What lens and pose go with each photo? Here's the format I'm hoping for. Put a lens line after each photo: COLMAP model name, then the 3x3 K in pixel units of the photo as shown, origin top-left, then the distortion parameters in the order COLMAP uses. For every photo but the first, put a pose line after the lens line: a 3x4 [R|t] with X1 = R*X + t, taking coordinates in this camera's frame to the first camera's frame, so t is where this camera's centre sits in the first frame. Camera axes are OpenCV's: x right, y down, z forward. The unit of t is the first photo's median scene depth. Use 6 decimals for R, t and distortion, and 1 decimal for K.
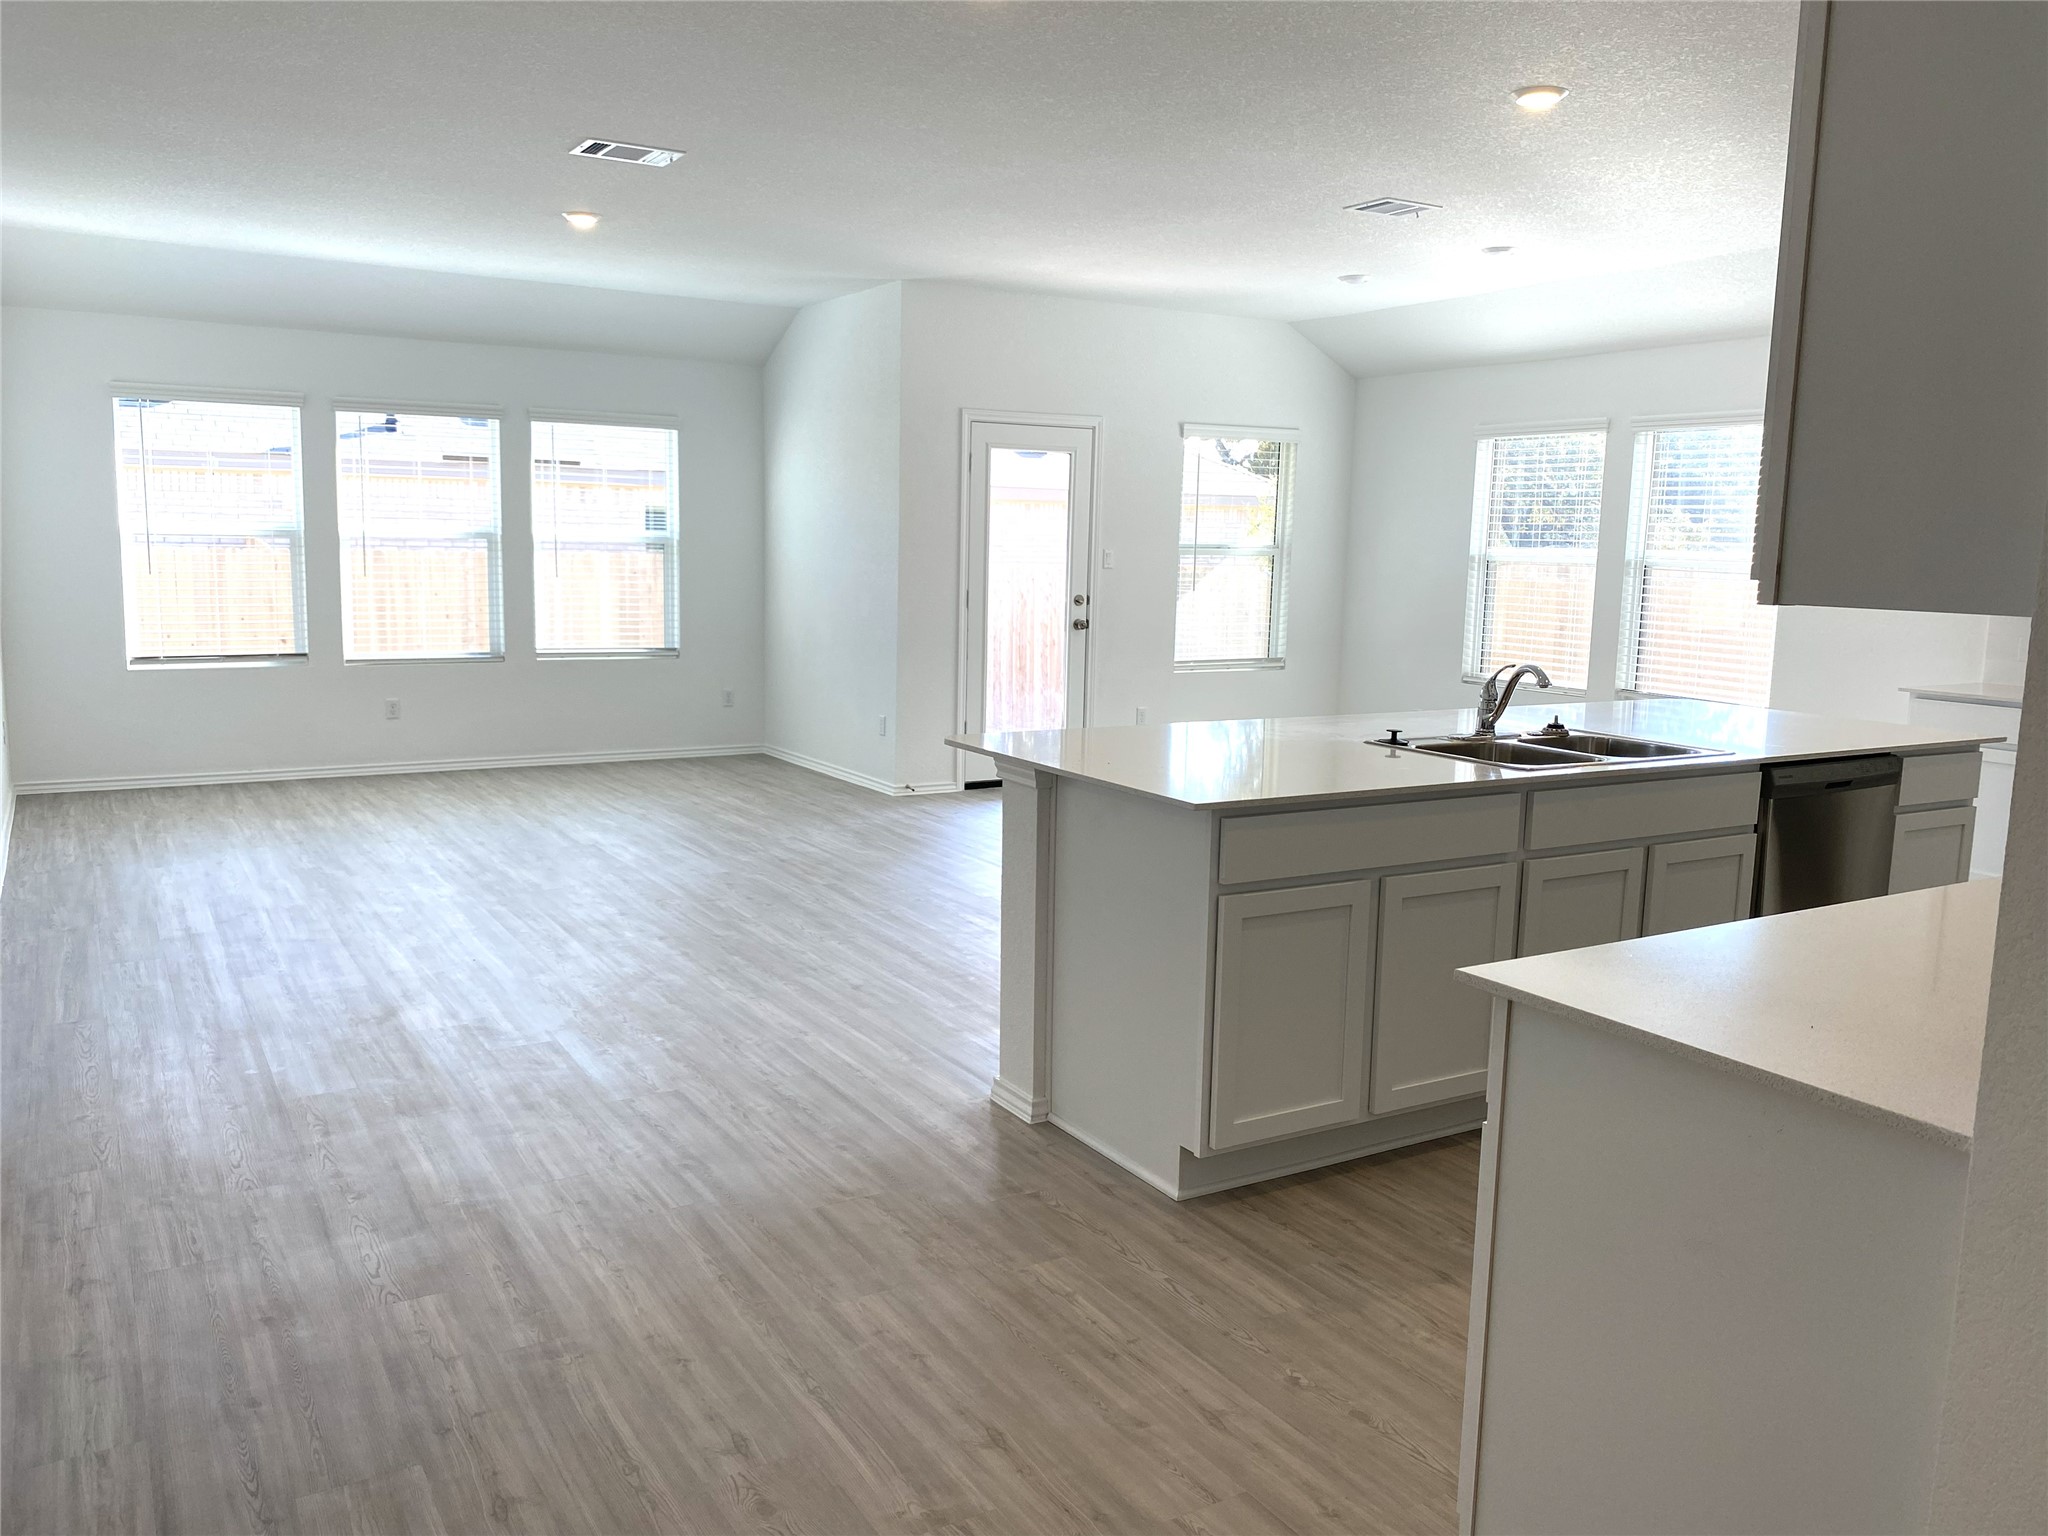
lens RADIAL K [[1580.5, 0, 979.1], [0, 1580.5, 762.0], [0, 0, 1]] dist [0.037174, -0.049553]
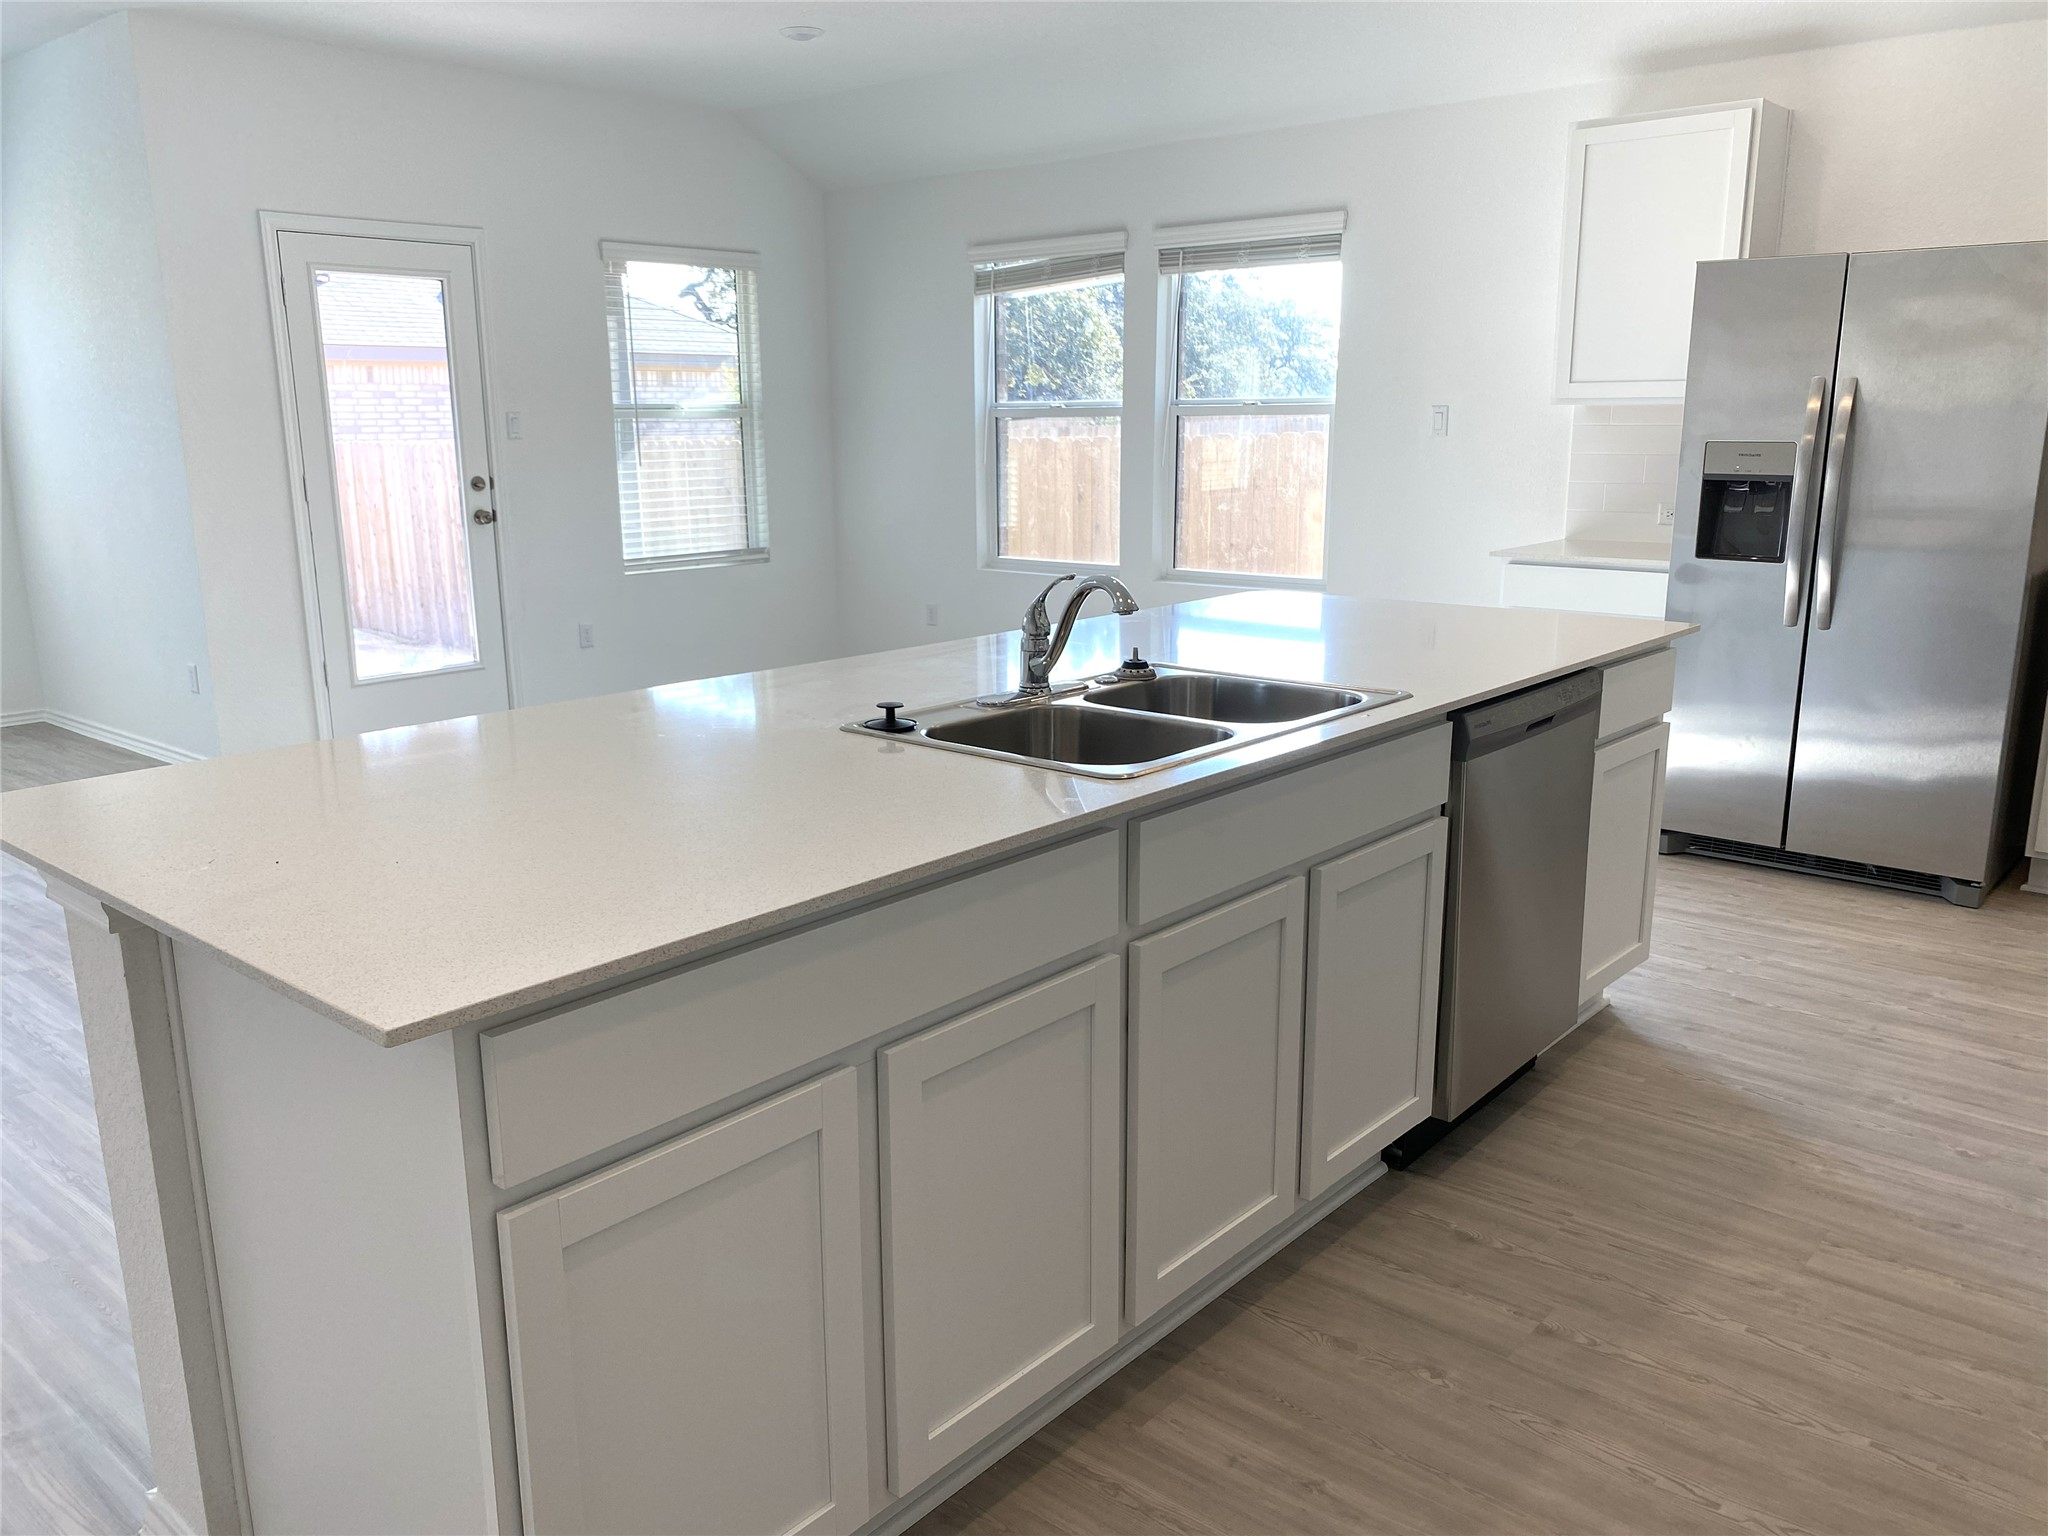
lens RADIAL K [[1580.5, 0, 1039.4], [0, 1580.5, 777.6], [0, 0, 1]] dist [0.037174, -0.049553]
pose [[0.942879, -0.099996, 0.317775, 0.066907], [0.071596, 0.992423, 0.099857, -0.024126], [-0.325352, -0.071402, 0.942893, 0.229108]]
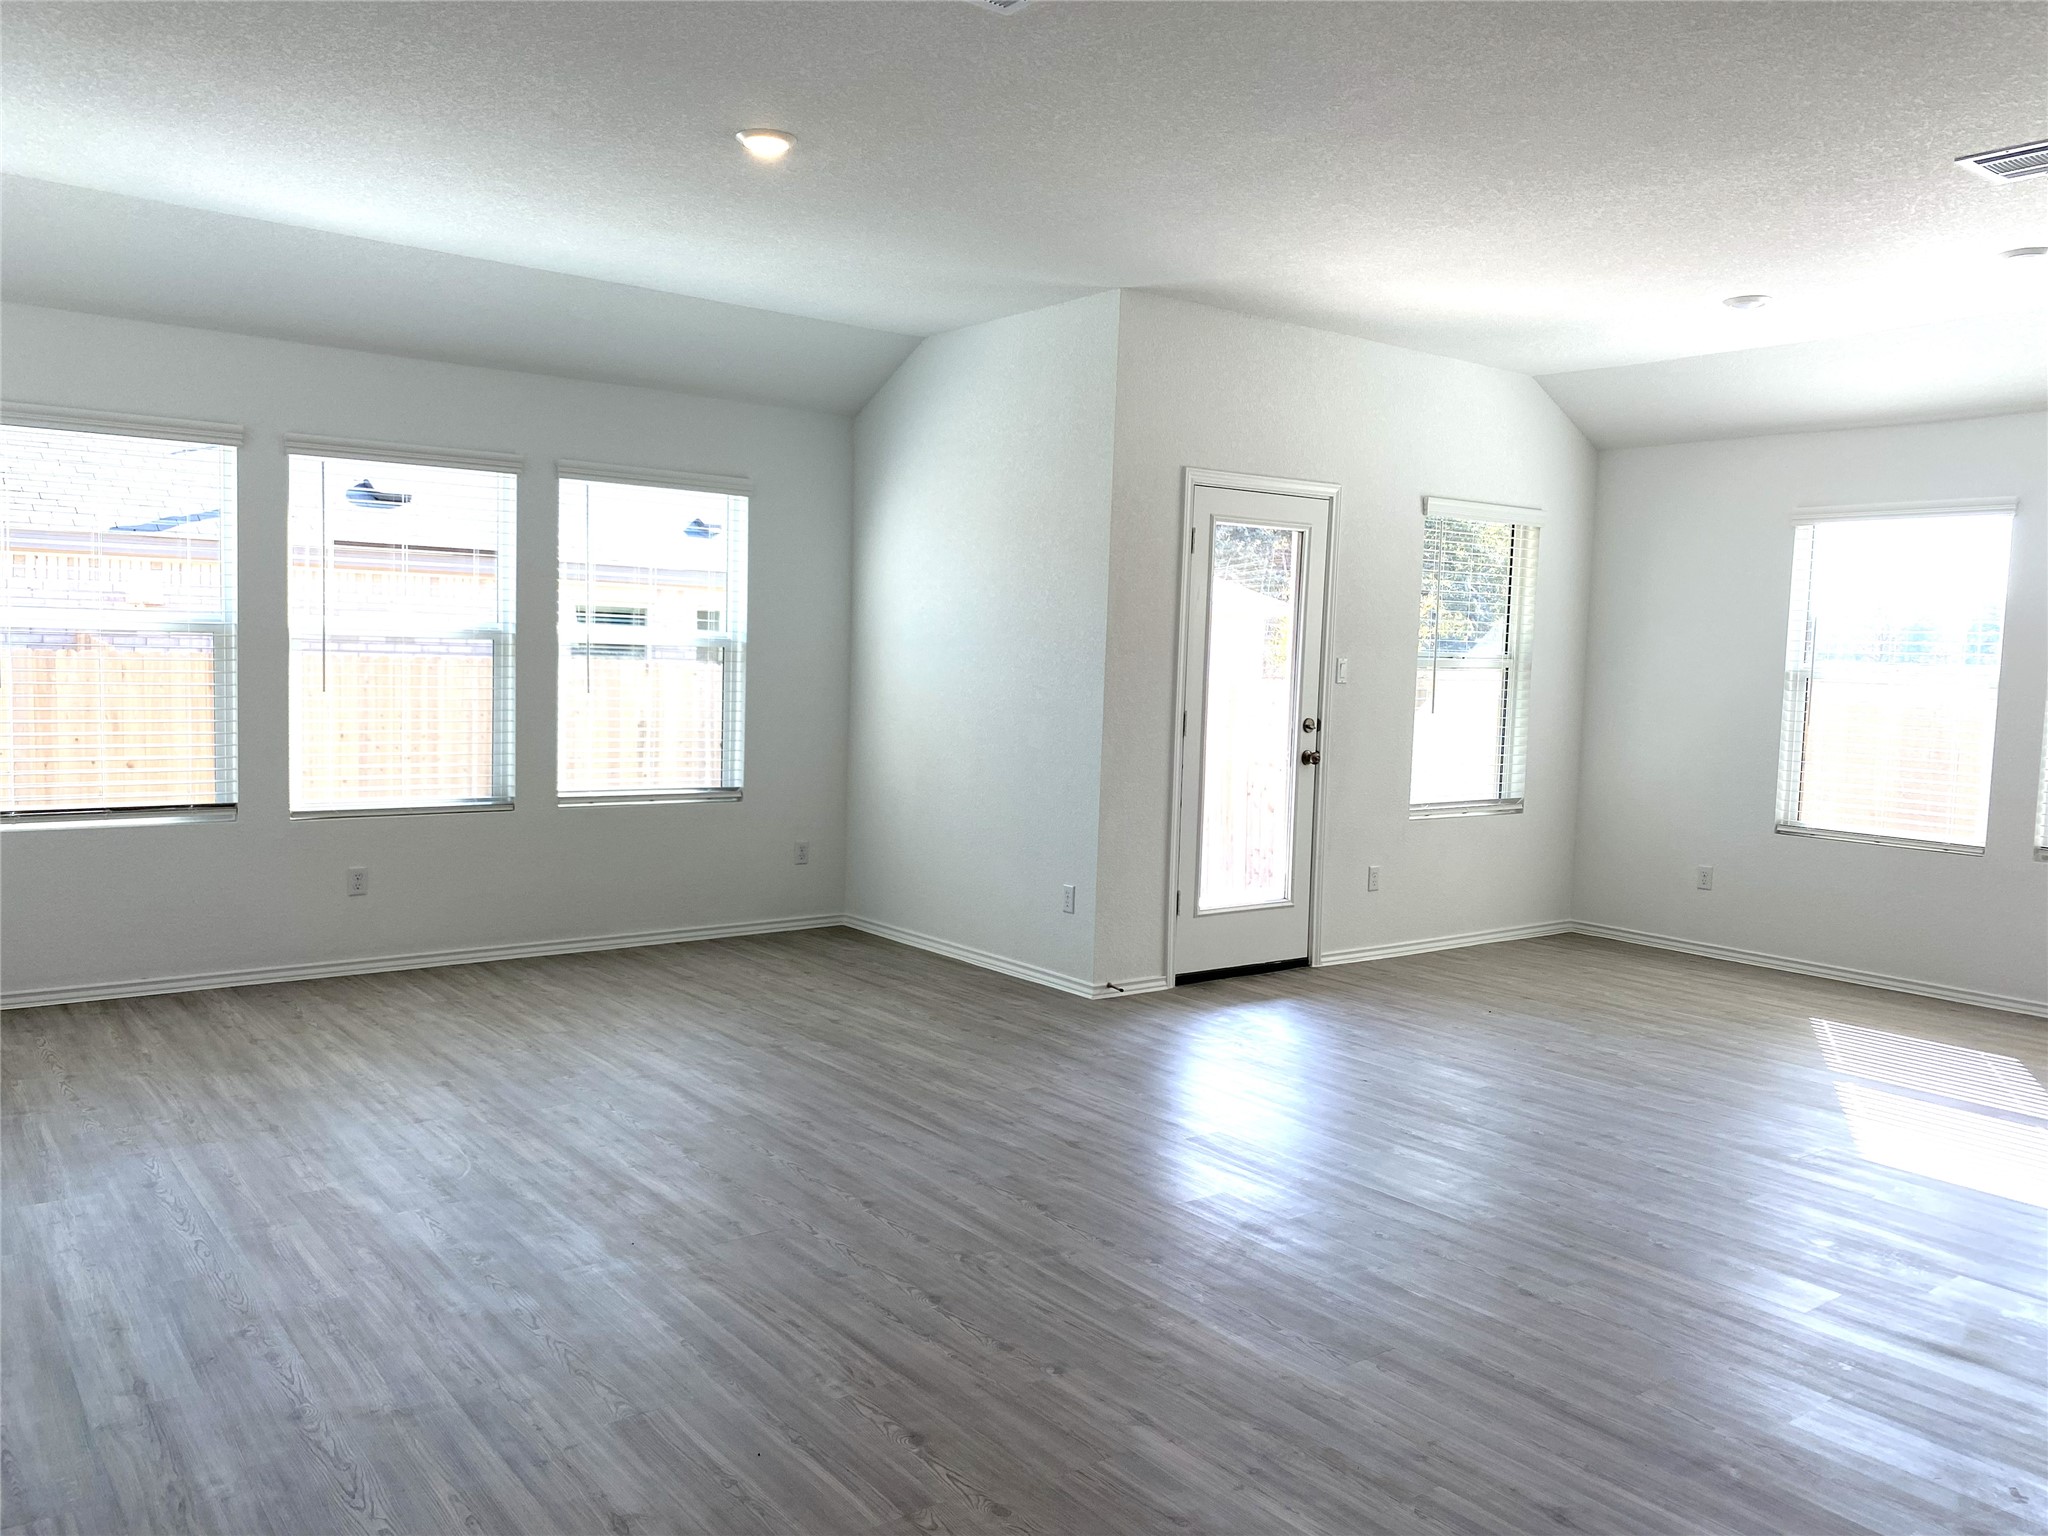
lens RADIAL K [[1580.5, 0, 985.3], [0, 1580.5, 764.0], [0, 0, 1]] dist [0.037174, -0.049553]
pose [[0.993222, -0.000558, 0.116229, -0.192093], [0.008373, 0.997734, -0.066760, -0.038743], [-0.115928, 0.067281, 0.990976, 0.300089]]
